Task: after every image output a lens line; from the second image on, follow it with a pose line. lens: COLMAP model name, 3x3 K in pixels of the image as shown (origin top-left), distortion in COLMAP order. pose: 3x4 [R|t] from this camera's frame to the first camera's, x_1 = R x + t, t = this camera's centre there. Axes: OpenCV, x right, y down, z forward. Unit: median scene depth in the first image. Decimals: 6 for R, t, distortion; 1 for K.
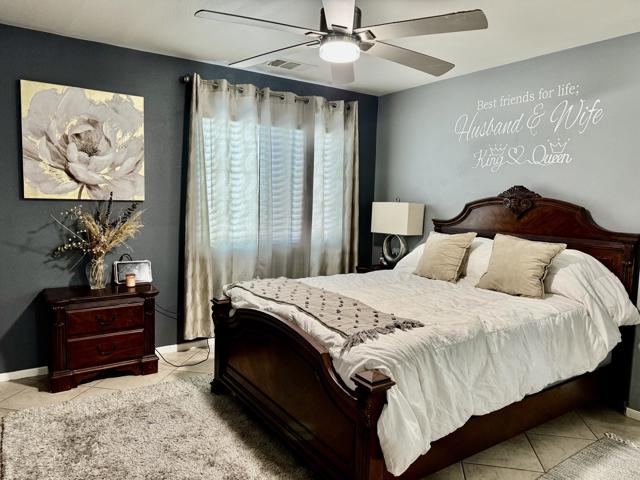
lens RADIAL K [[444.0, 0, 320.0], [0, 444.0, 240.0], [0, 0, 1]] dist [0.081588, -0.115811]
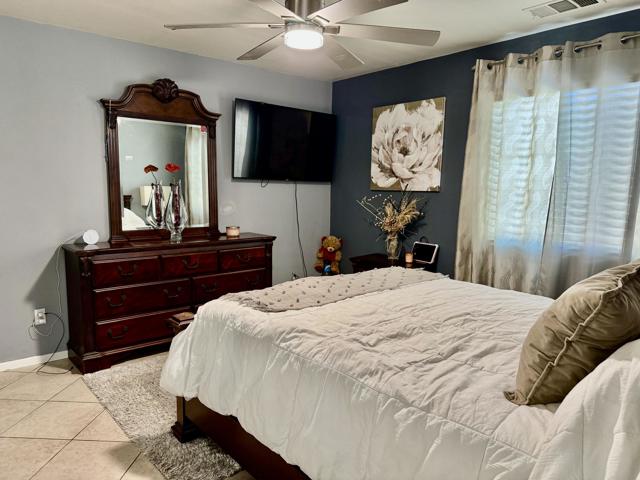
lens RADIAL K [[444.0, 0, 320.0], [0, 444.0, 240.0], [0, 0, 1]] dist [0.081588, -0.115811]
pose [[0.139241, 0.103069, -0.984880, 0.729726], [-0.098468, 0.991081, 0.089797, -0.040514], [0.985351, 0.084476, 0.148148, 0.596574]]
